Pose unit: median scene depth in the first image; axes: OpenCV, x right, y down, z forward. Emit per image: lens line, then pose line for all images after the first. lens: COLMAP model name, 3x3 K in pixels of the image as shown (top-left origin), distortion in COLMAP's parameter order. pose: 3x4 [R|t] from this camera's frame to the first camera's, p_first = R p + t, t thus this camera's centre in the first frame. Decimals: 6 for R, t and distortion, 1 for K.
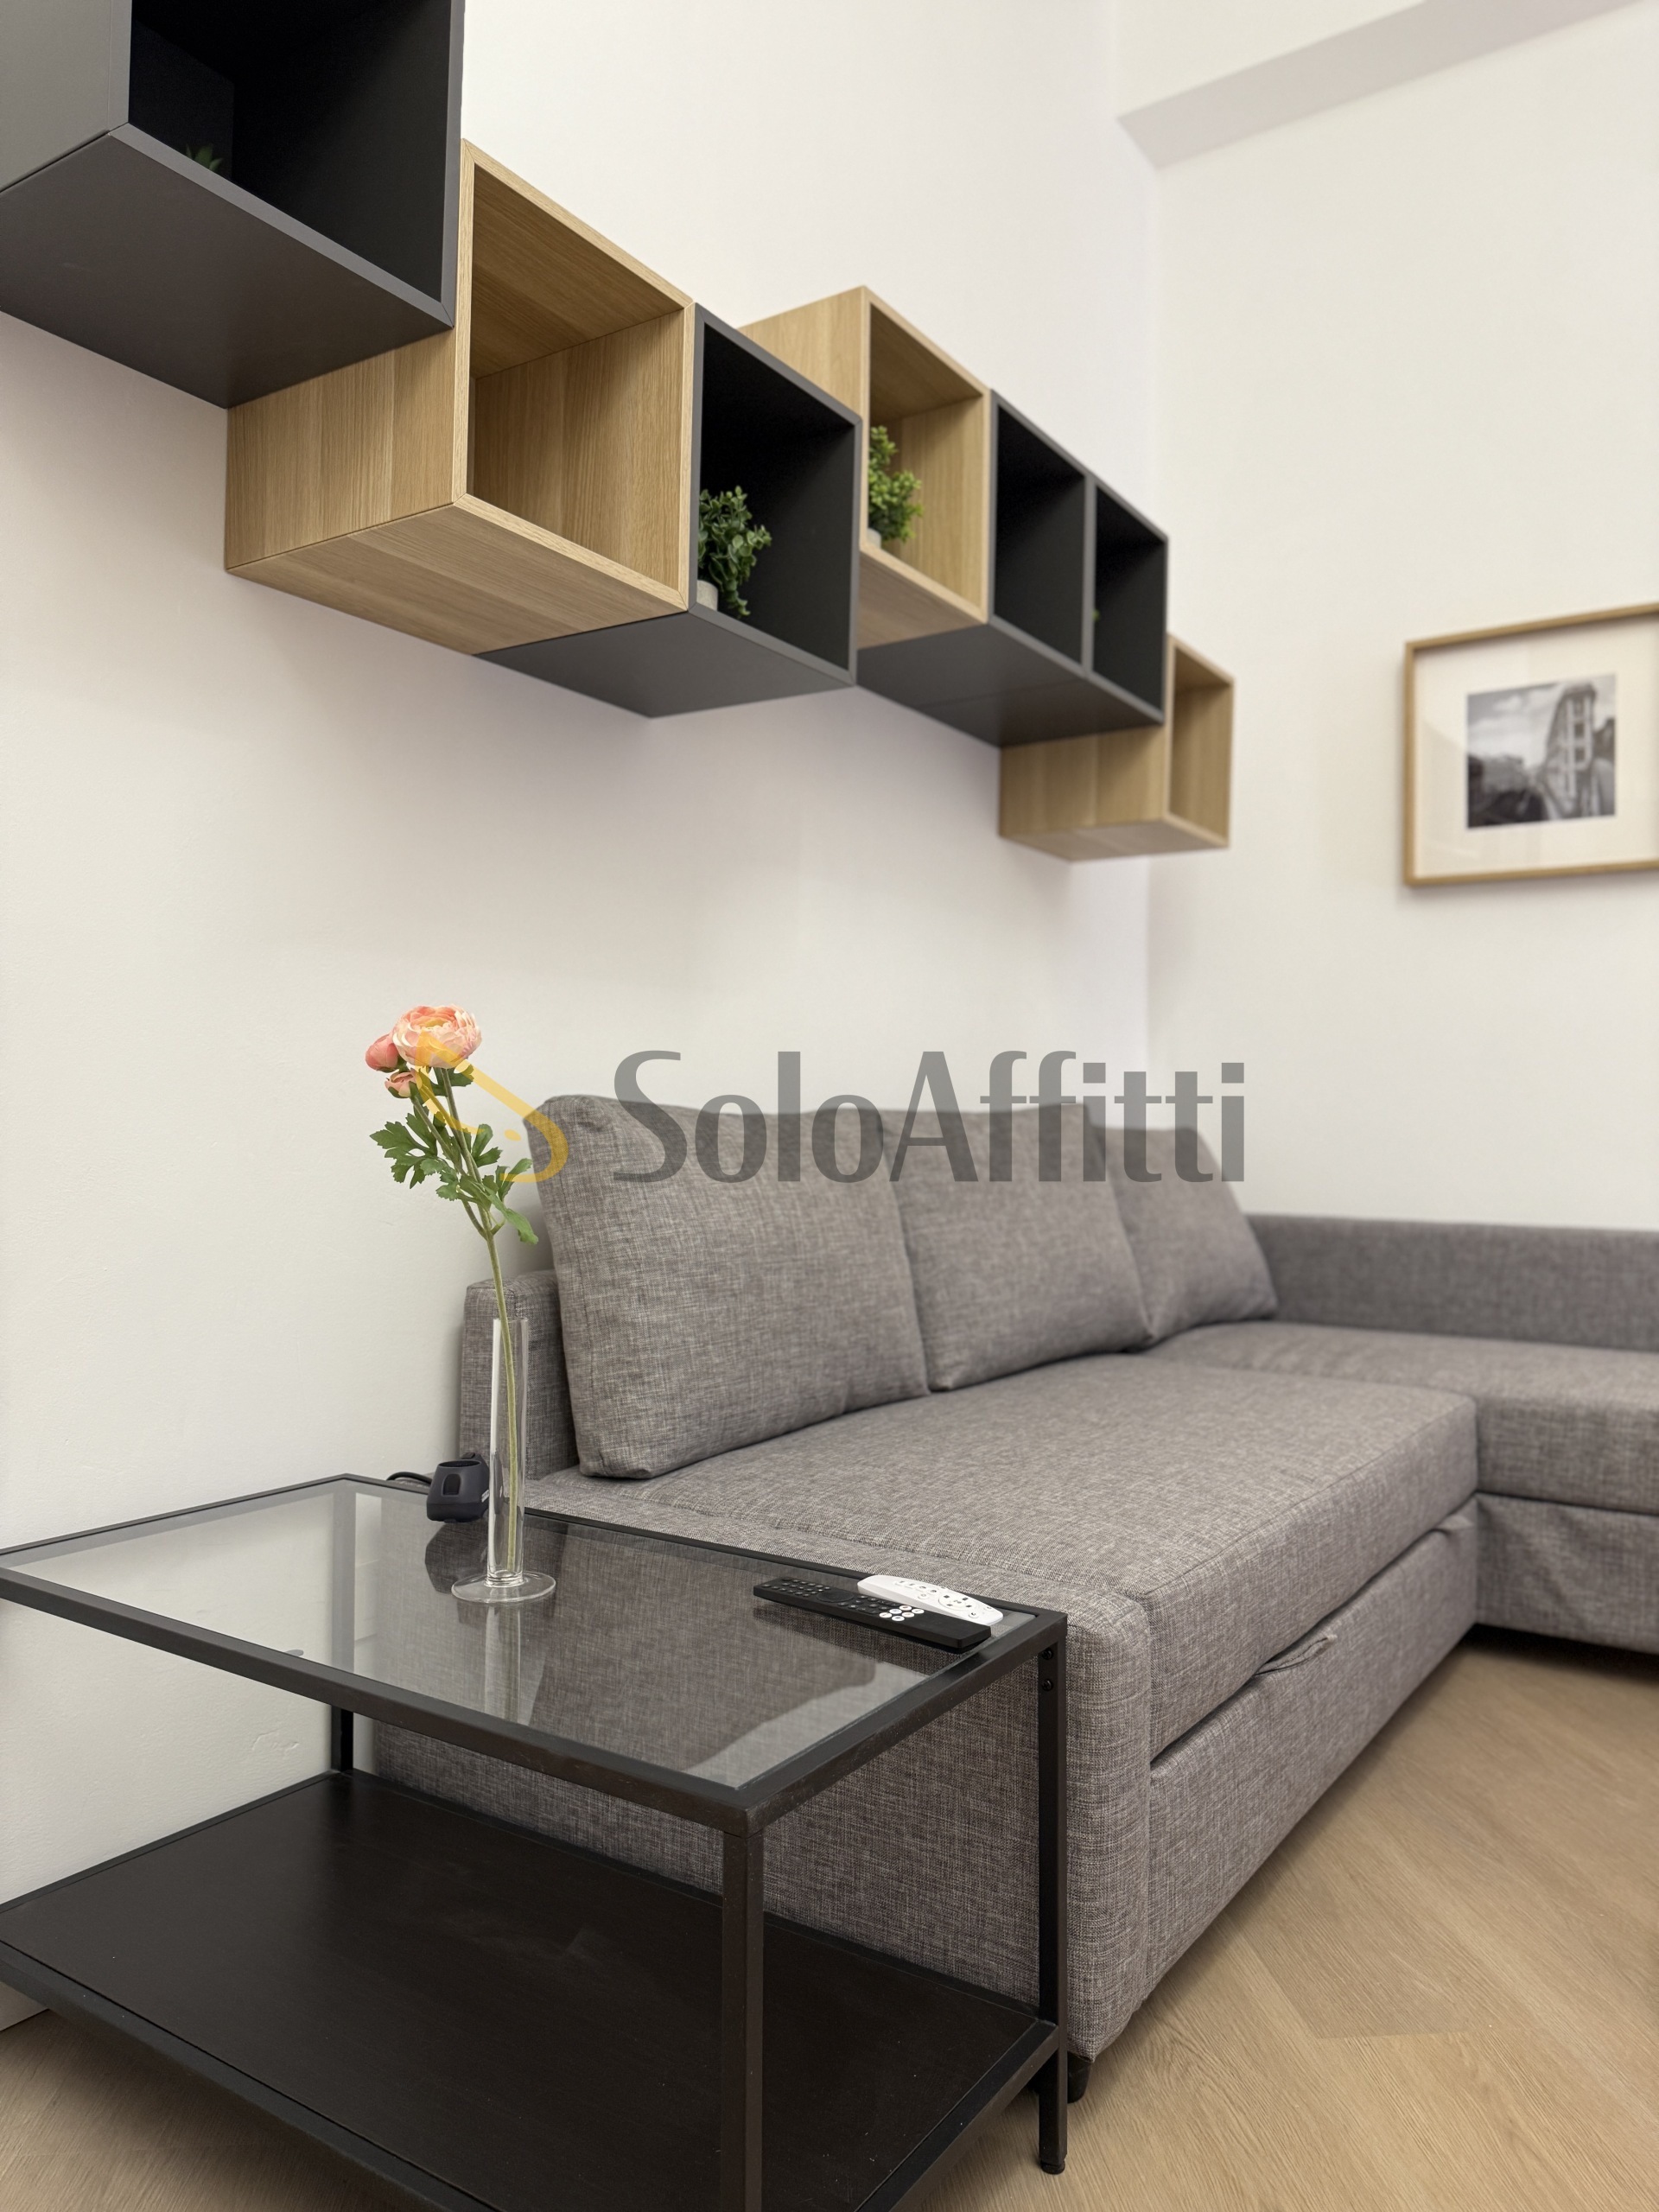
lens RADIAL K [[1605.9, 0, 829.5], [0, 1605.9, 1106.0], [0, 0, 1]] dist [0.069385, -0.116952]
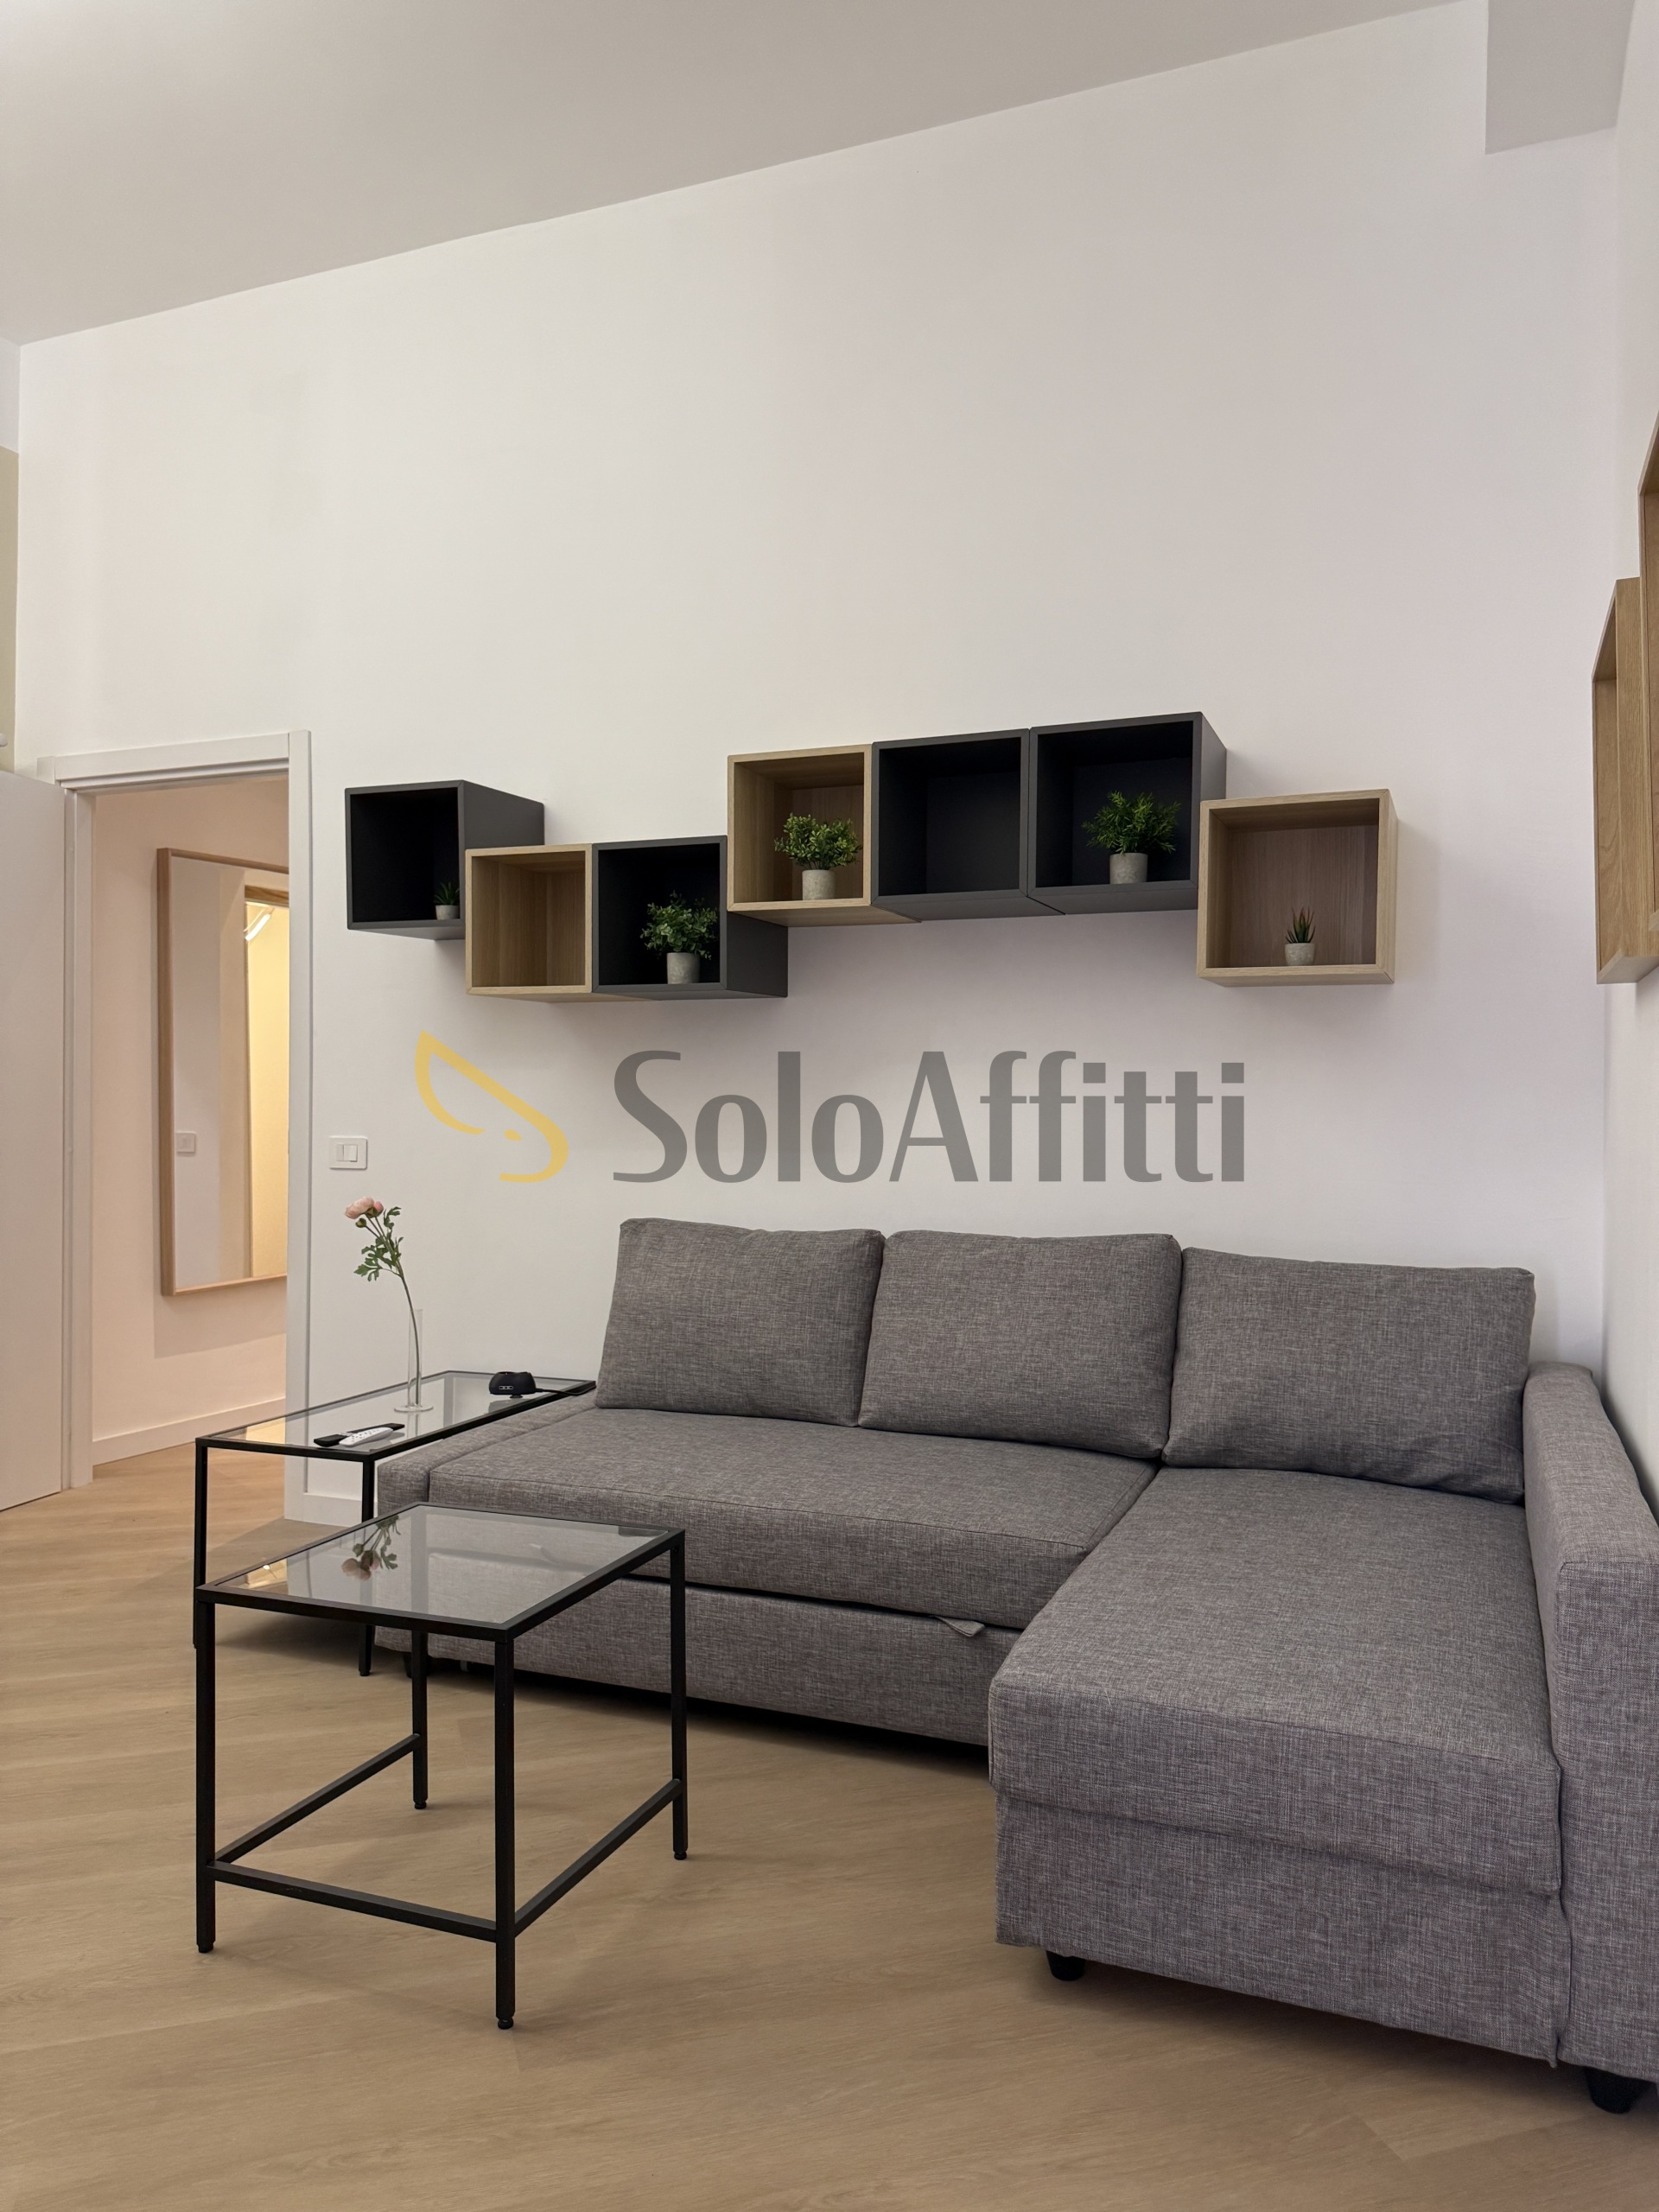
lens RADIAL K [[1605.9, 0, 829.5], [0, 1605.9, 1106.0], [0, 0, 1]] dist [0.069385, -0.116952]
pose [[0.167695, -0.010990, -0.985778, 1.654516], [0.010036, 0.999905, -0.009441, -0.112644], [0.985788, -0.008310, 0.167790, 0.785138]]
